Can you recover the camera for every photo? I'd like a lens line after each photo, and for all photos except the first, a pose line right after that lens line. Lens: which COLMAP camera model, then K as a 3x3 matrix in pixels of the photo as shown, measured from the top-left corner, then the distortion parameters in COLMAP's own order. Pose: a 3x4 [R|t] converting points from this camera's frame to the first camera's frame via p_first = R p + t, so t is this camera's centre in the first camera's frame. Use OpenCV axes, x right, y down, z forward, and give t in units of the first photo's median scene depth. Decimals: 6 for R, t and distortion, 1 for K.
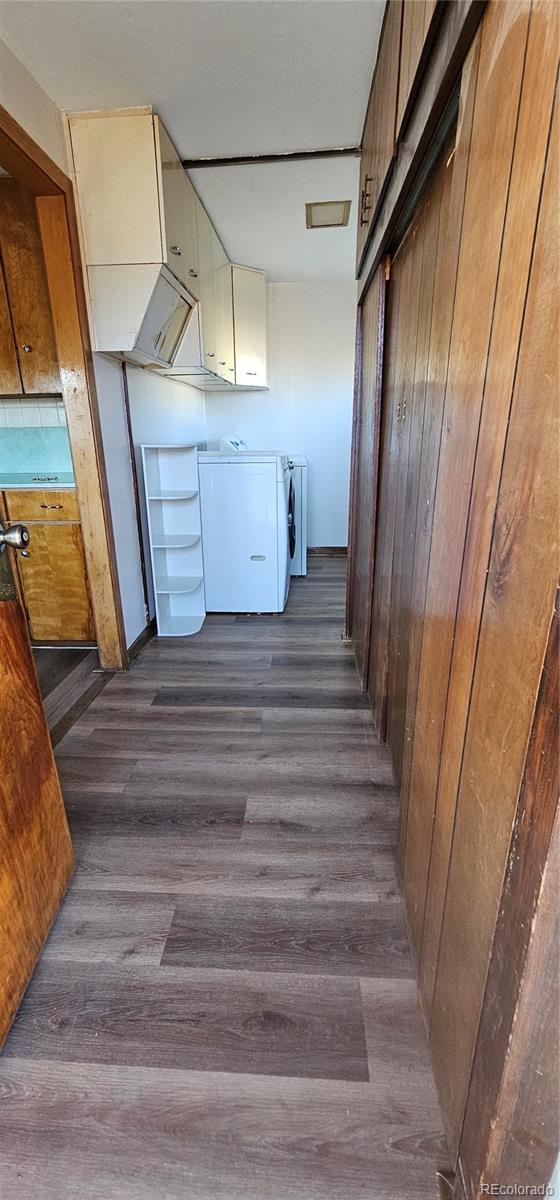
lens RADIAL K [[492.7, 0, 273.6], [0, 492.7, 601.1], [0, 0, 1]] dist [-0.000316, -0.000543]
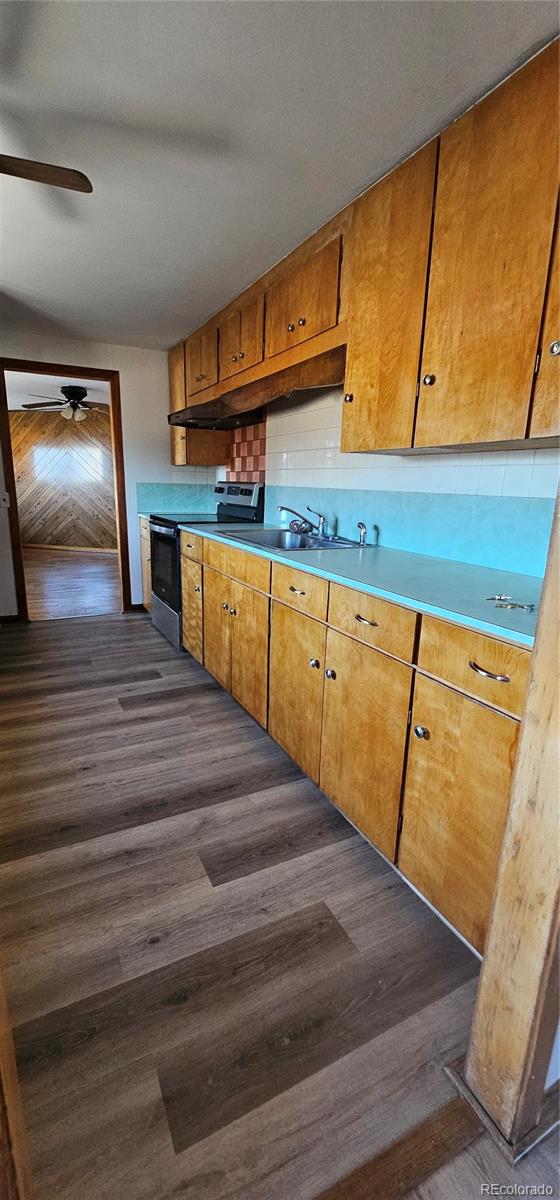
lens RADIAL K [[492.7, 0, 273.6], [0, 492.7, 601.1], [0, 0, 1]] dist [-0.000316, -0.000543]
pose [[0.513086, 0.230125, -0.826913, -0.183803], [-0.310219, 0.947985, 0.071333, -0.223419], [0.800317, 0.219924, 0.557787, 0.558585]]
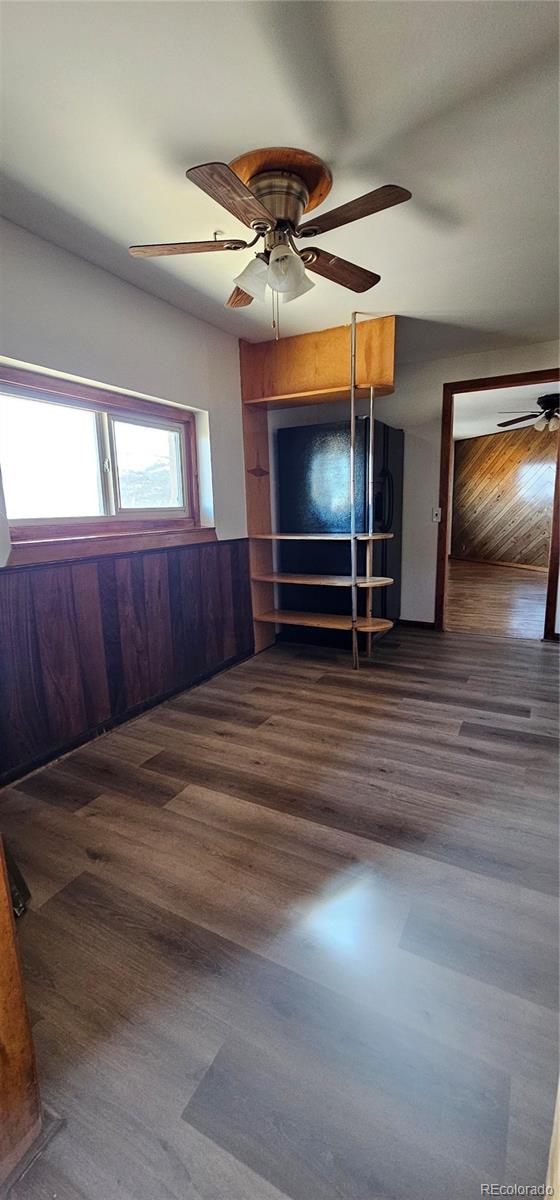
lens RADIAL K [[492.7, 0, 273.6], [0, 492.7, 601.1], [0, 0, 1]] dist [-0.000316, -0.000543]
pose [[-0.409897, 0.202252, -0.889426, -0.201743], [-0.268539, 0.905132, 0.329581, -0.289117], [0.871706, 0.373940, -0.316698, 0.830880]]
